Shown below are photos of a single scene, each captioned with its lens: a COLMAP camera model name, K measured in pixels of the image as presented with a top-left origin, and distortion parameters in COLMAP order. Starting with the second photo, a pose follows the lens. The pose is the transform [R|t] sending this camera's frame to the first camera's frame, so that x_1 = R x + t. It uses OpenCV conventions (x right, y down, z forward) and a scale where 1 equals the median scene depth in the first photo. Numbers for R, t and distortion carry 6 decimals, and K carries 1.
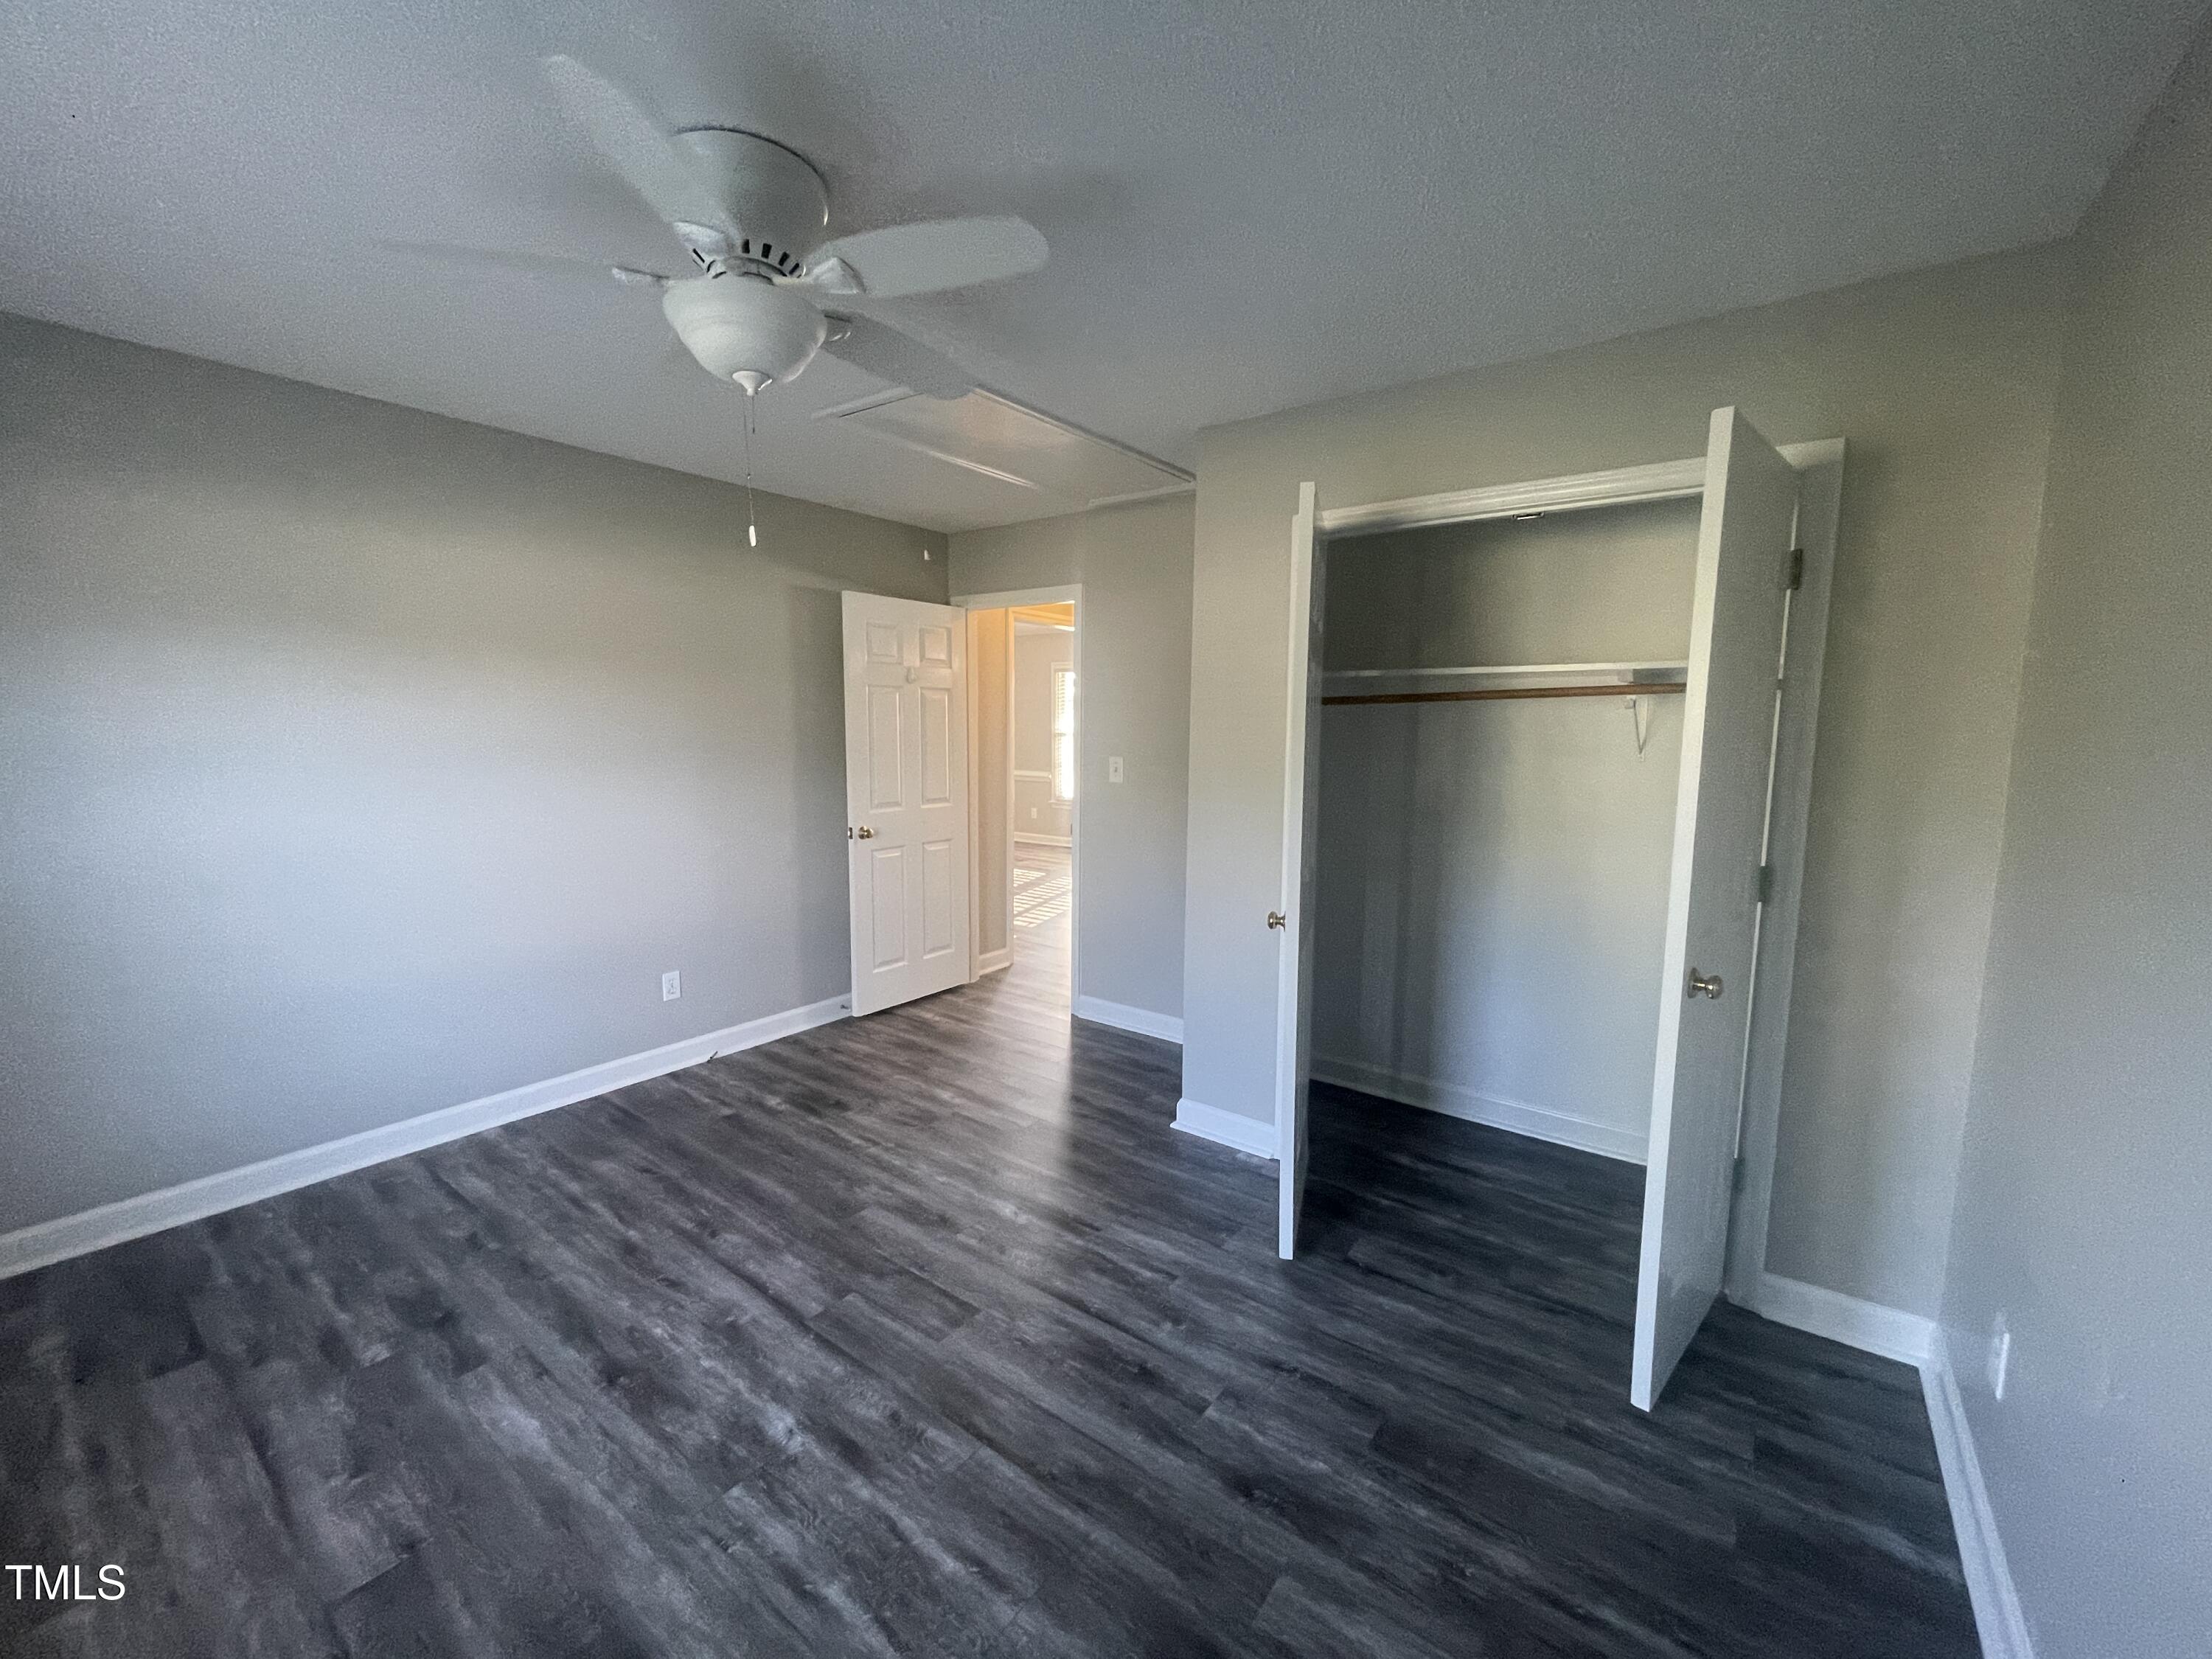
lens RADIAL K [[896.0, 0, 1111.9], [0, 896.0, 831.9], [0, 0, 1]] dist [-0.004596, 0.002269]
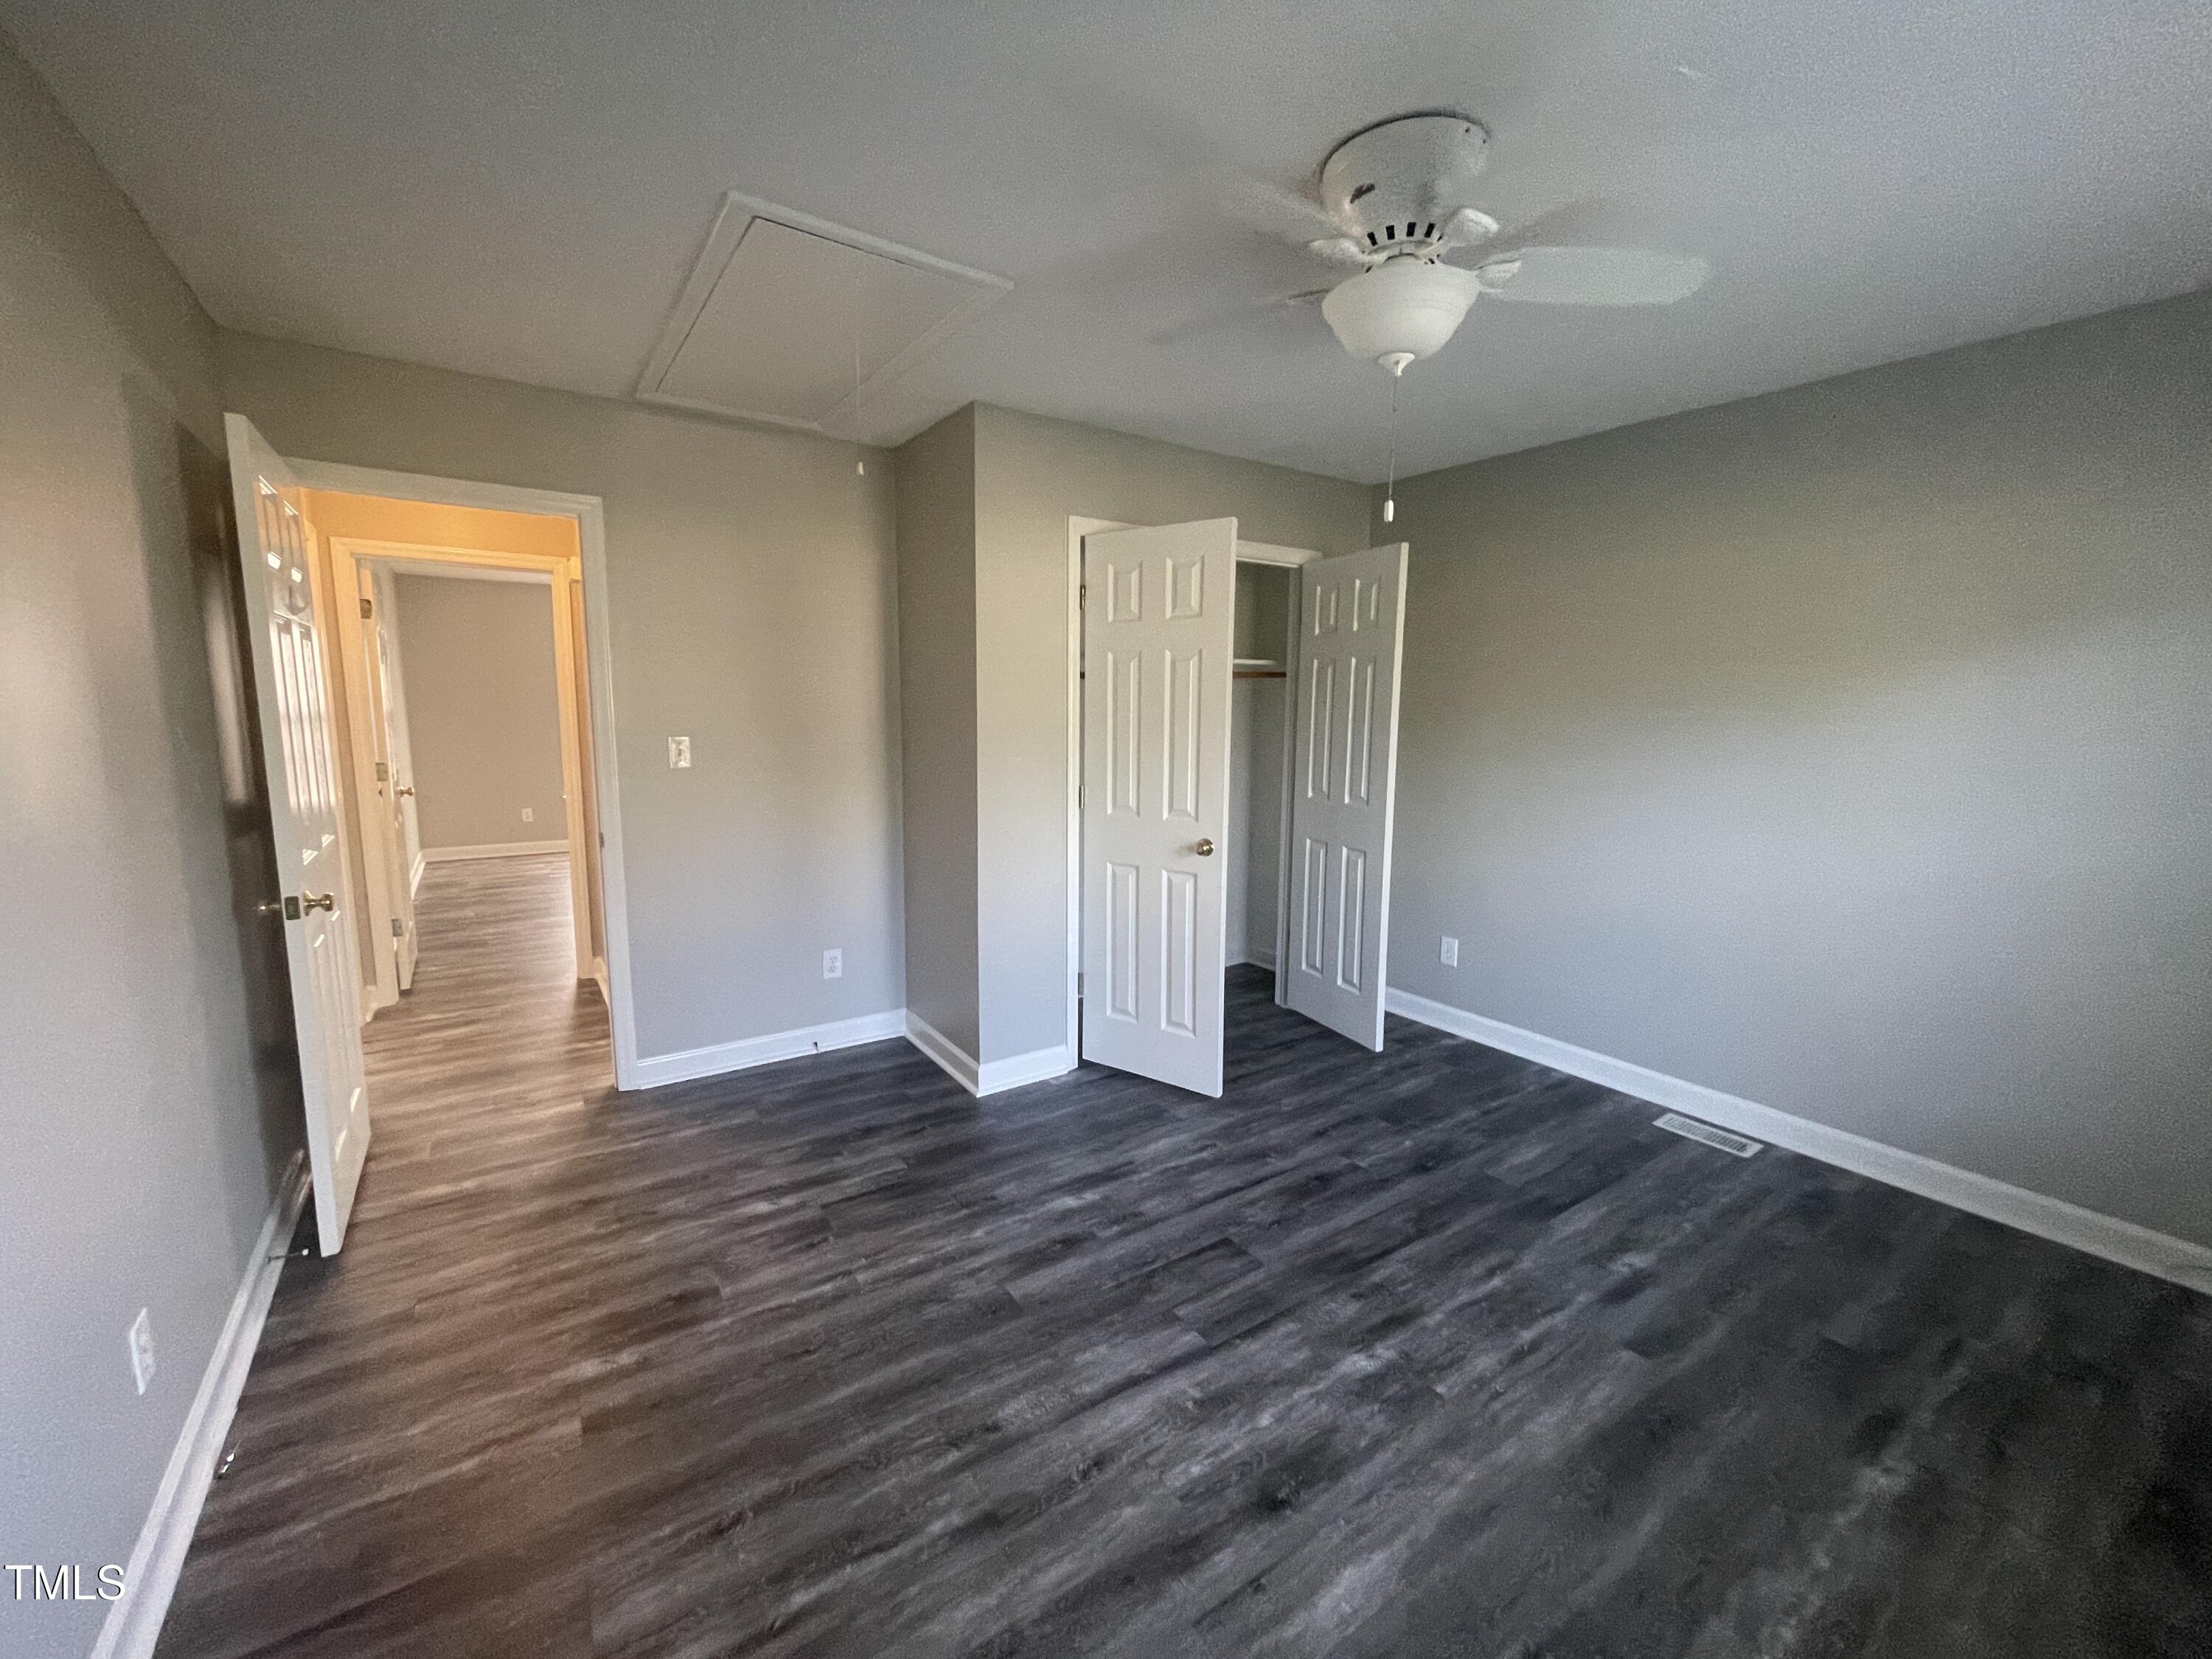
lens RADIAL K [[896.0, 0, 1110.8], [0, 896.0, 822.5], [0, 0, 1]] dist [-0.004596, 0.002269]
pose [[0.320249, -0.131954, 0.938098, -1.177115], [0.104892, 0.989102, 0.103320, -0.093344], [-0.941508, 0.065311, 0.330600, 0.761226]]
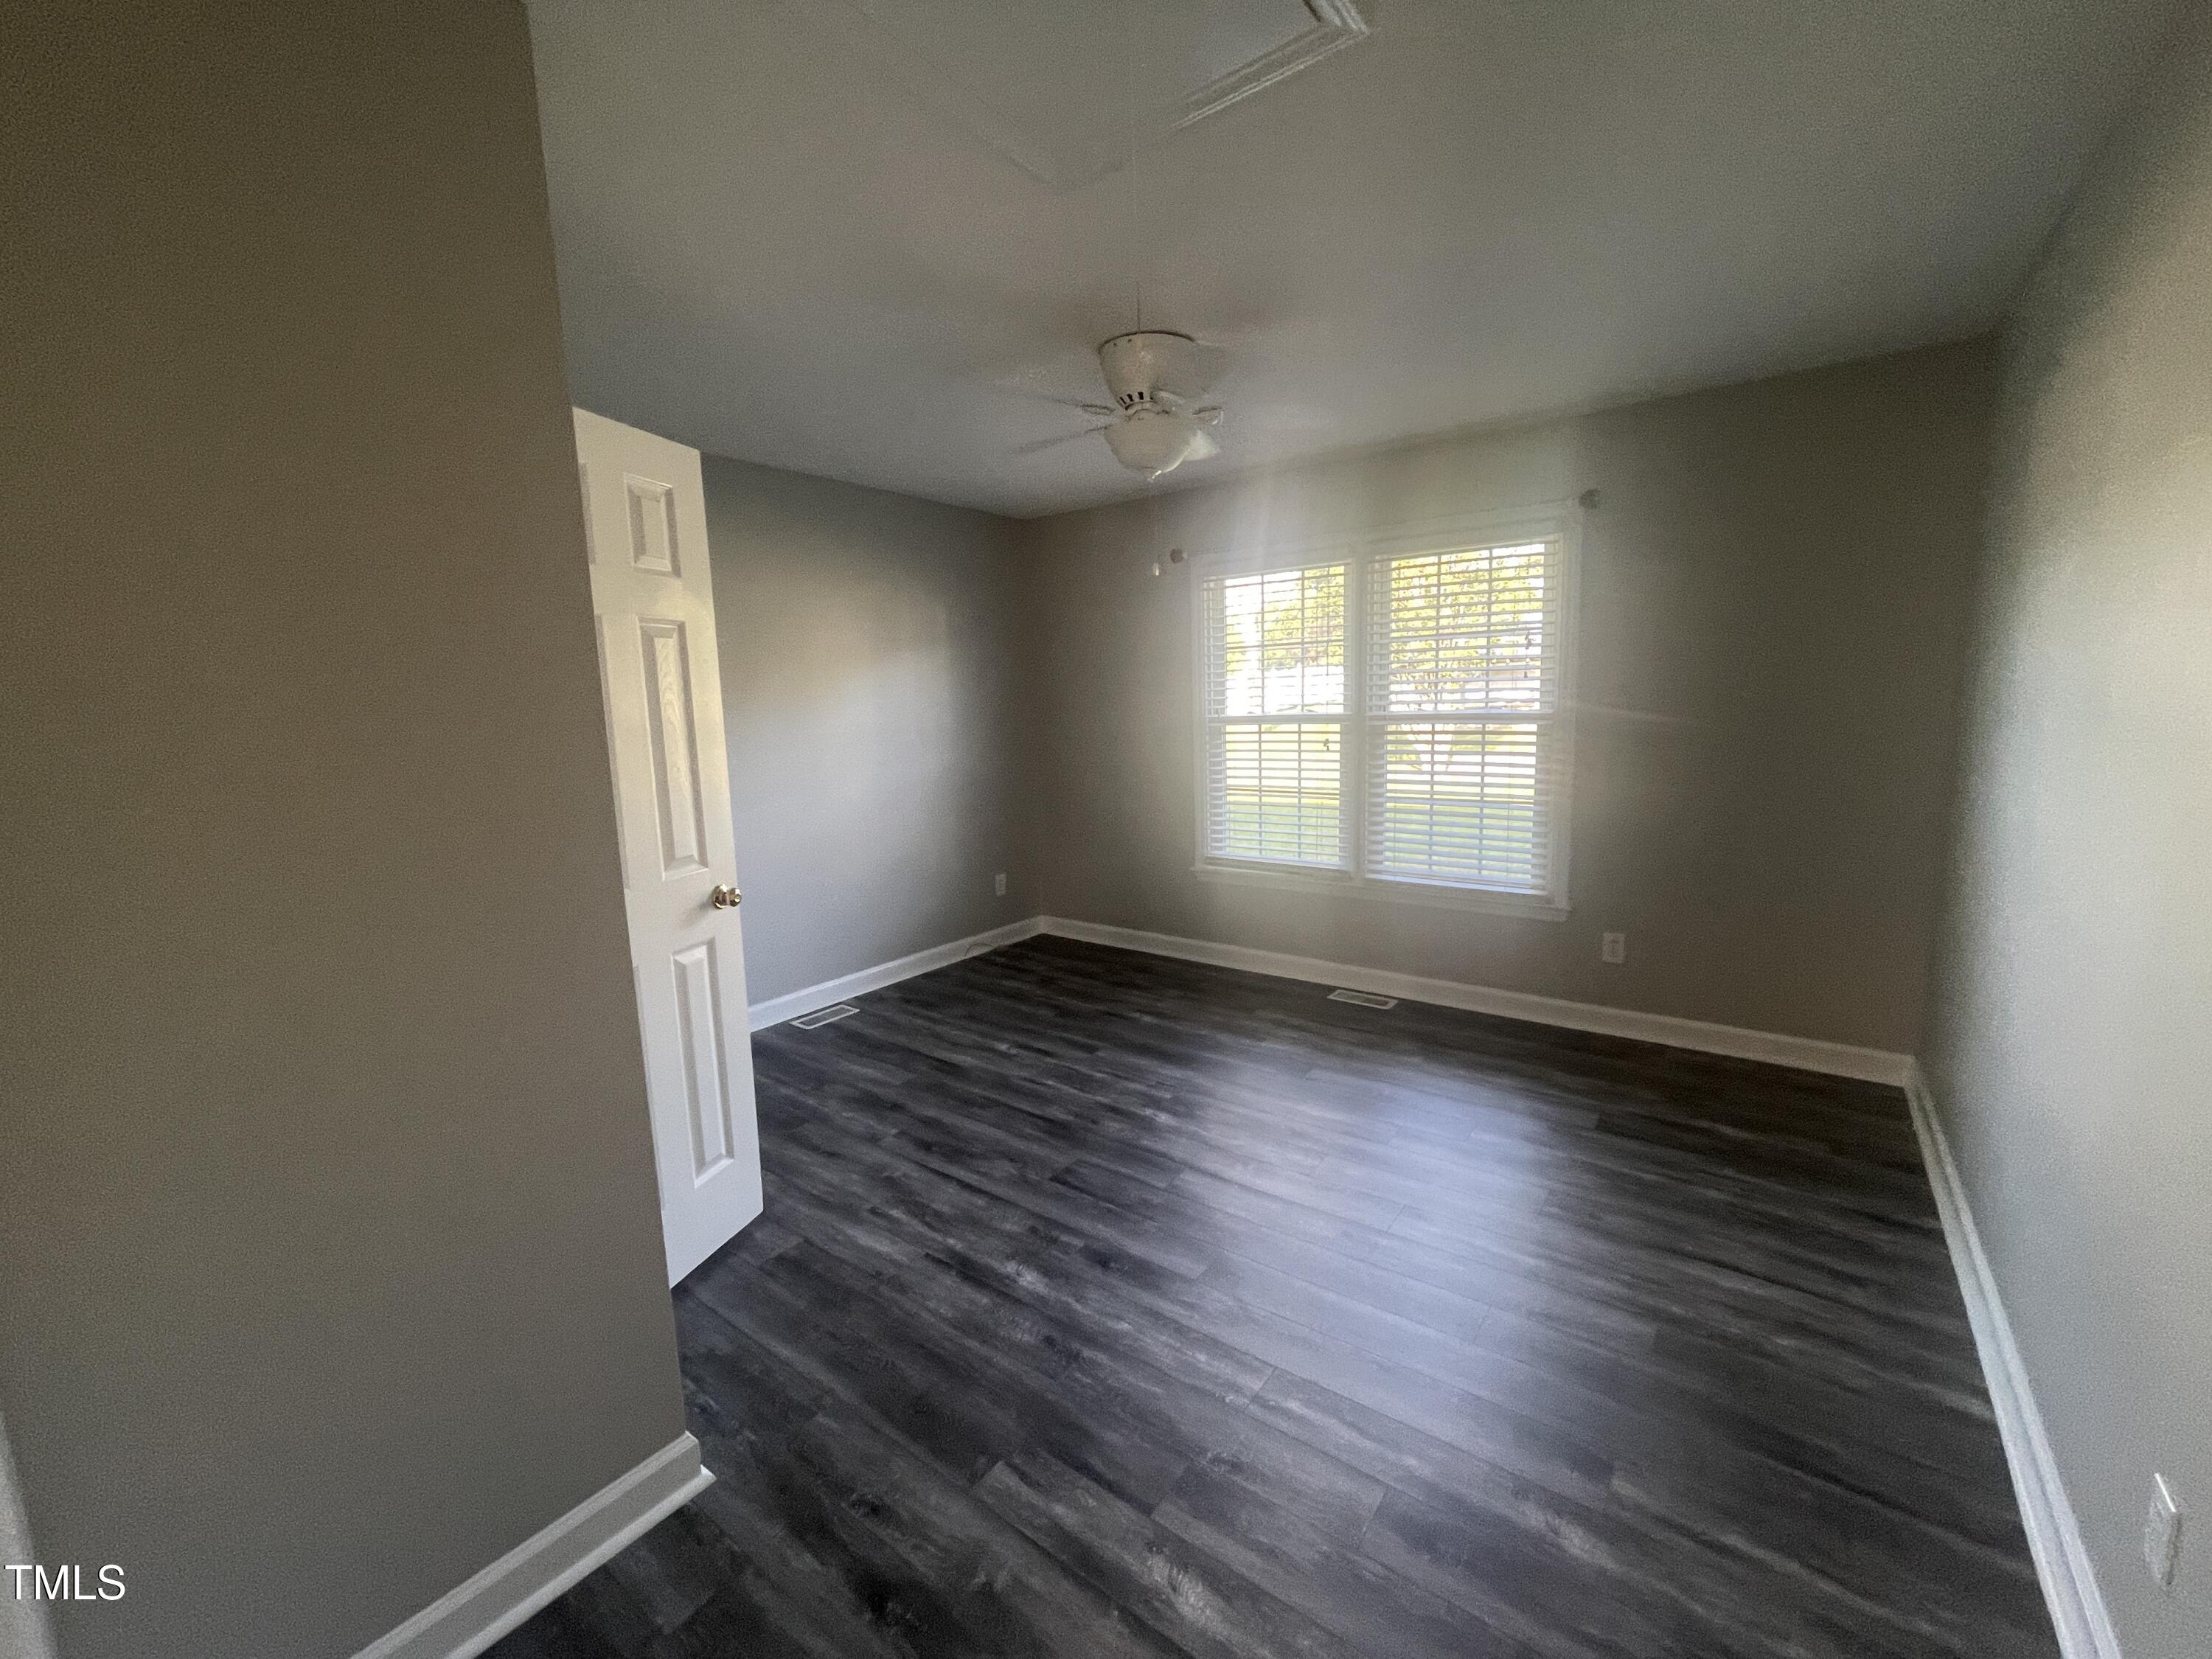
lens RADIAL K [[896.0, 0, 1099.2], [0, 896.0, 816.7], [0, 0, 1]] dist [-0.004596, 0.002269]
pose [[-0.999612, 0.018529, 0.020781, -0.254443], [0.023148, 0.967823, 0.250564, -0.235098], [-0.015469, 0.250948, -0.967877, 2.087054]]
